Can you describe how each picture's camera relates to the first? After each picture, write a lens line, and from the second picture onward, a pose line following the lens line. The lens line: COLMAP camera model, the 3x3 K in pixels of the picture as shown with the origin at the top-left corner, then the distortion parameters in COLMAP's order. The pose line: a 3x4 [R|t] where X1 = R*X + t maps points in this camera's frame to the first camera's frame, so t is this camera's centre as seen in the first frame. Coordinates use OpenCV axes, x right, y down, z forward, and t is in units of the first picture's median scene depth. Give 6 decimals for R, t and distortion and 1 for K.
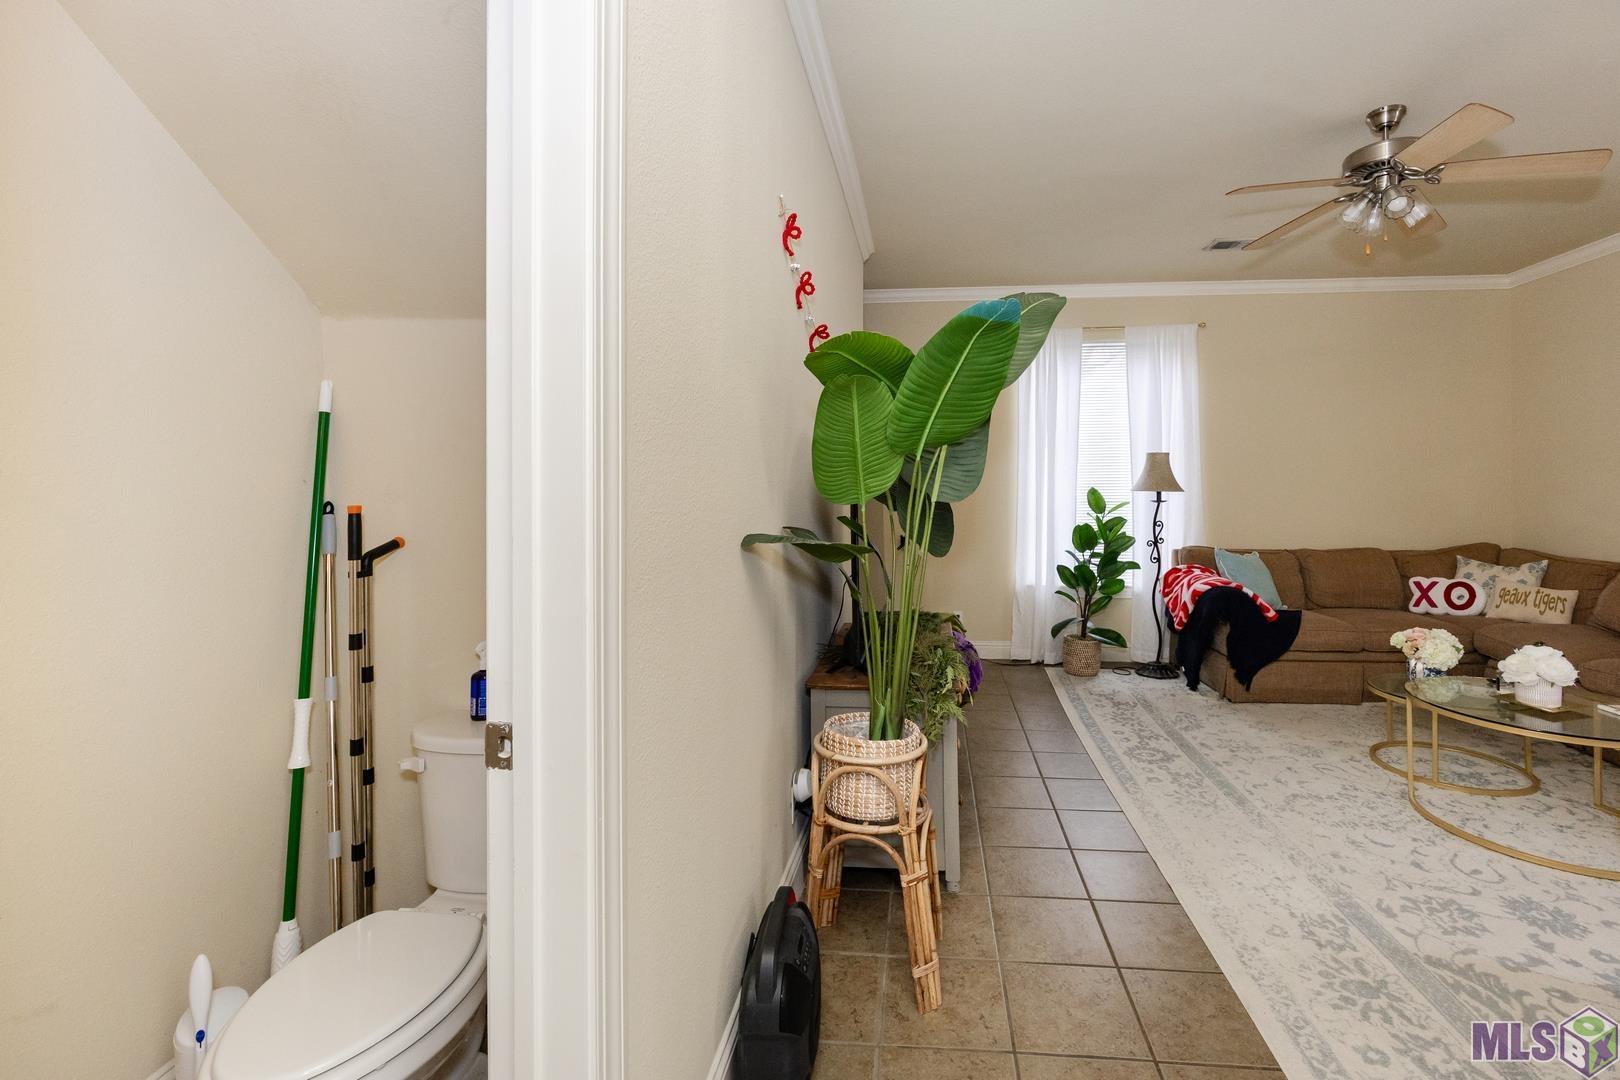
lens RADIAL K [[692.0, 0, 873.6], [0, 692.0, 484.4], [0, 0, 1]] dist [-0.001776, -0.000666]
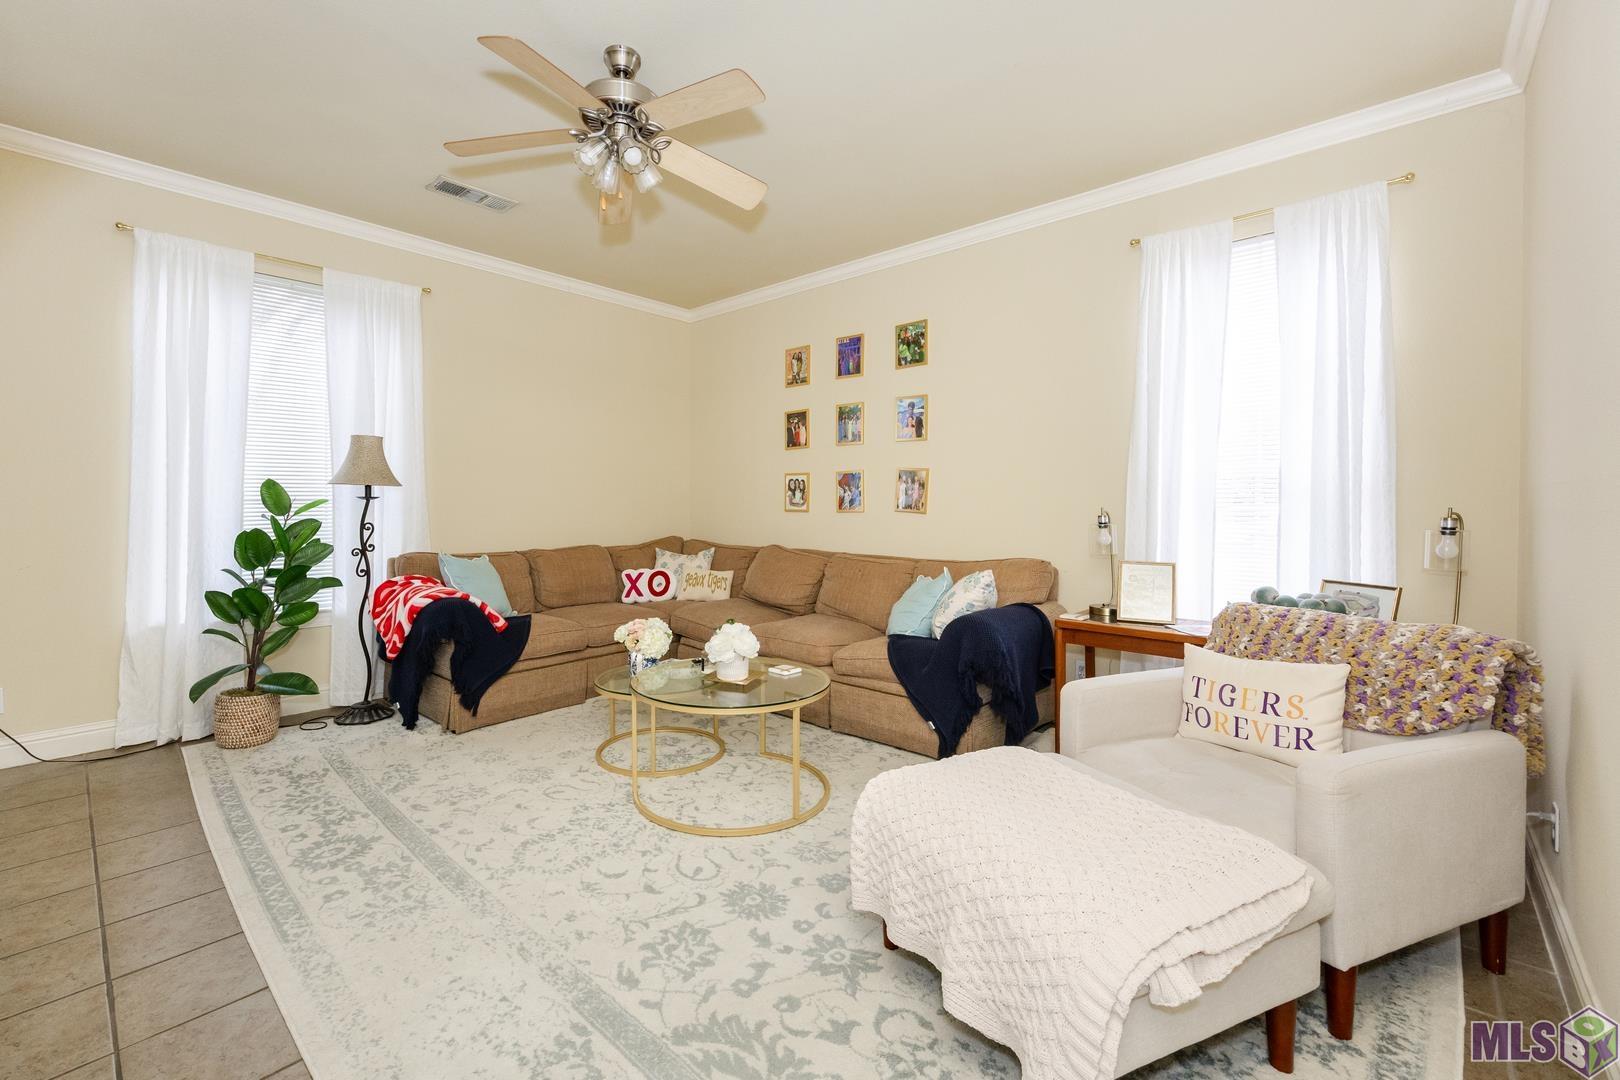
lens RADIAL K [[669.9, 0, 769.6], [0, 669.9, 507.2], [0, 0, 1]] dist [-0.001381, -0.000086]
pose [[0.622374, -0.000992, 0.782720, 0.114523], [-0.009925, 0.999909, 0.009159, 0.026747], [-0.782657, -0.013469, 0.622307, 0.192074]]
